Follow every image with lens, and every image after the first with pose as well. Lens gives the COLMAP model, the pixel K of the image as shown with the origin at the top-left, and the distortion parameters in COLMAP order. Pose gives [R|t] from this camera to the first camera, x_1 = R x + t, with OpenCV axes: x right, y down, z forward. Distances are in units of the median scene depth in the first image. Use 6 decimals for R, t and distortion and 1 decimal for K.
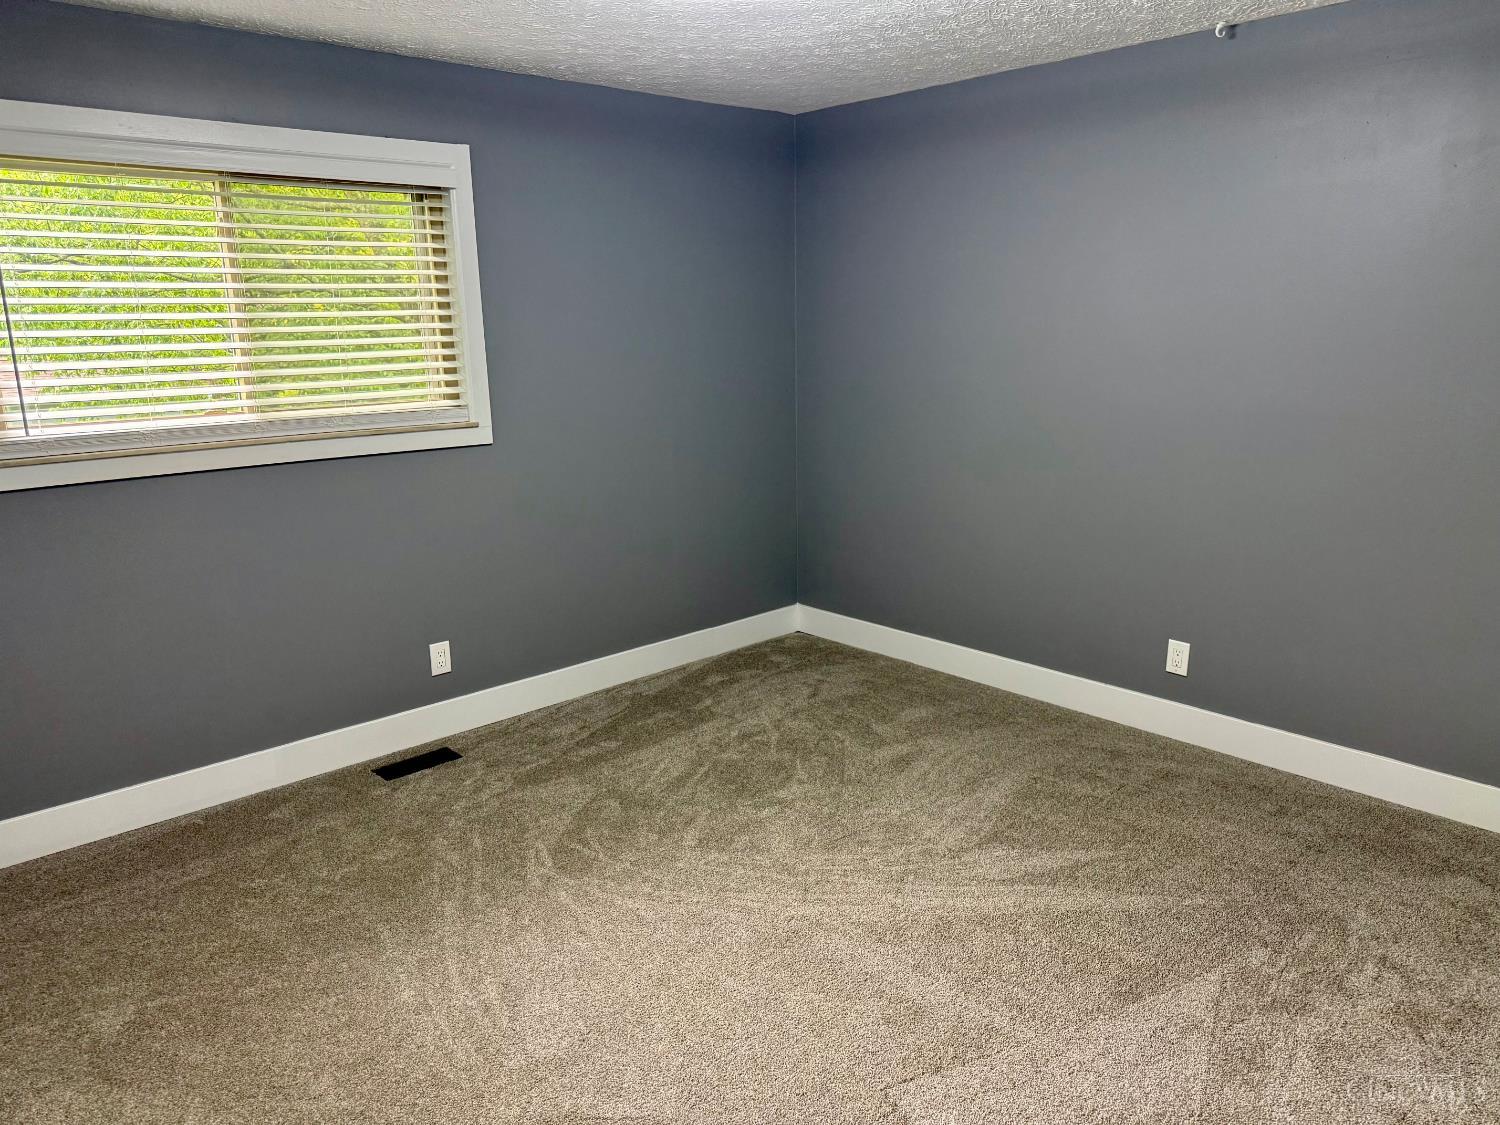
lens RADIAL K [[1052.5, 0, 750.0], [0, 1052.5, 562.5], [0, 0, 1]] dist [0.000797, -0.000051]
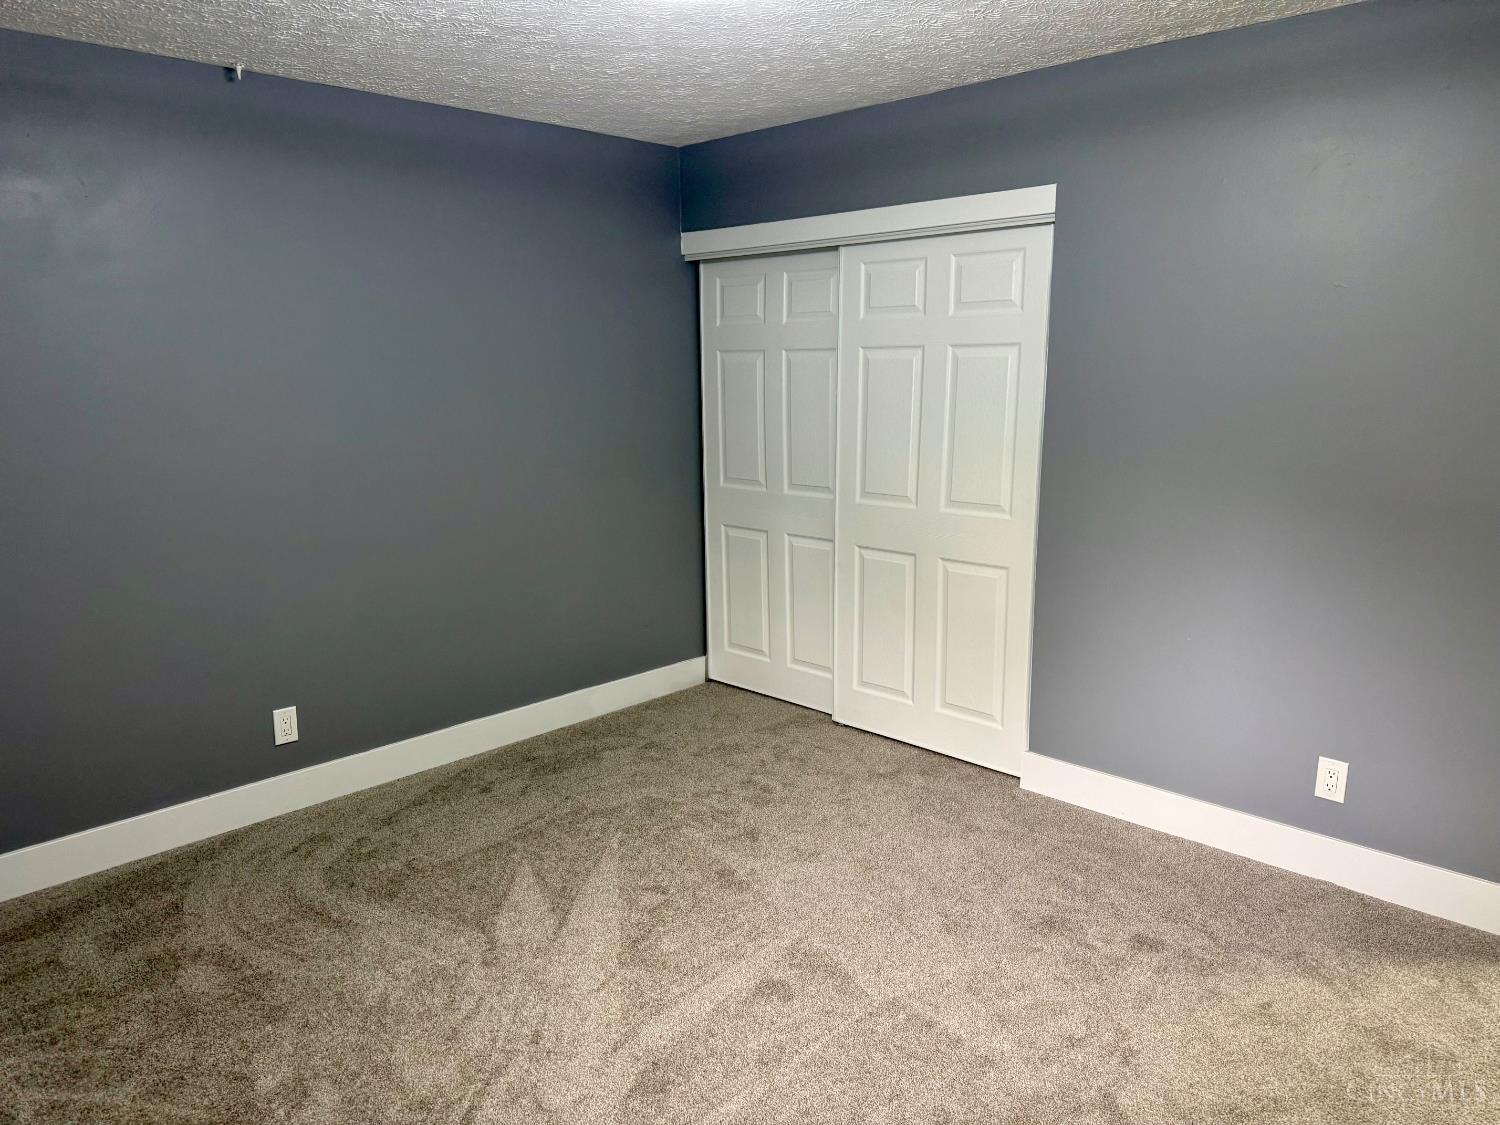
lens RADIAL K [[1033.6, 0, 750.0], [0, 1033.6, 562.5], [0, 0, 1]] dist [0.001245, 0.000260]
pose [[-0.061120, -0.177117, 0.982290, -0.644530], [0.238201, 0.953107, 0.186676, -0.158060], [-0.969291, 0.245392, -0.016064, 0.724858]]
